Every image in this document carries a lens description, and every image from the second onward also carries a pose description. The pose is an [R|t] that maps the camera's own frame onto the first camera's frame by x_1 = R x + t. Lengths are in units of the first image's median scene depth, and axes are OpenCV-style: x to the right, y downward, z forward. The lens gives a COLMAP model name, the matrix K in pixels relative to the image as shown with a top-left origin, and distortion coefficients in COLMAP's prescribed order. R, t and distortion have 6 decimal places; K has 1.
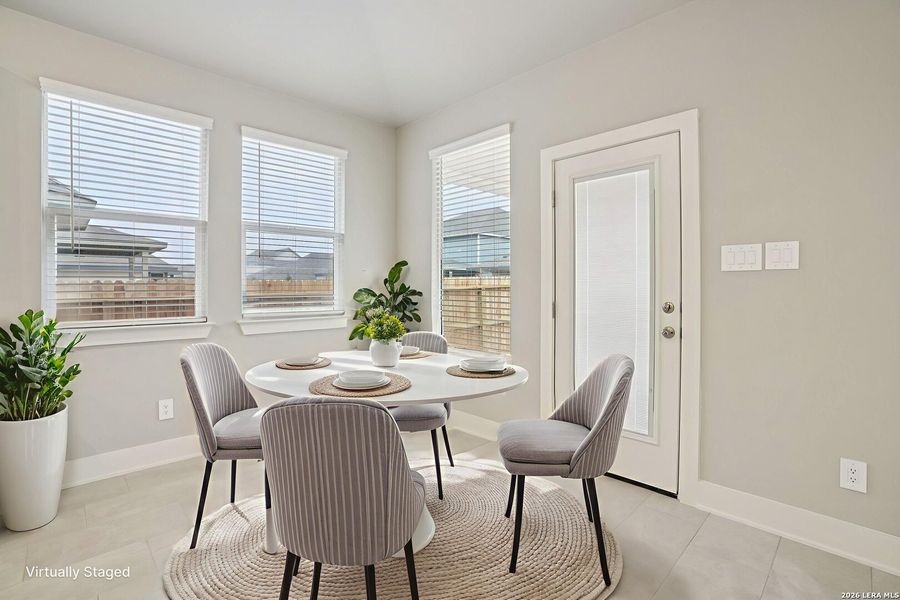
lens RADIAL K [[430.2, 0, 447.1], [0, 430.2, 293.0], [0, 0, 1]] dist [-0.059630, -0.000010]
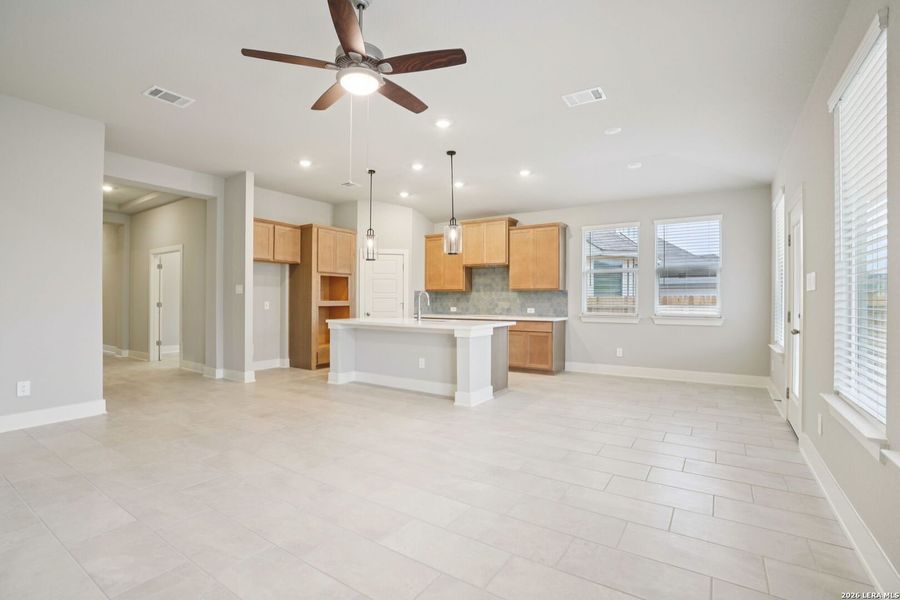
lens RADIAL K [[422.2, 0, 450.0], [0, 422.2, 300.0], [0, 0, 1]] dist [0.001629, 0.000411]
pose [[0.230517, 0.001659, -0.973067, 1.626084], [-0.010989, 0.999939, -0.000899, -0.003675], [0.973006, 0.010900, 0.230521, -0.530285]]
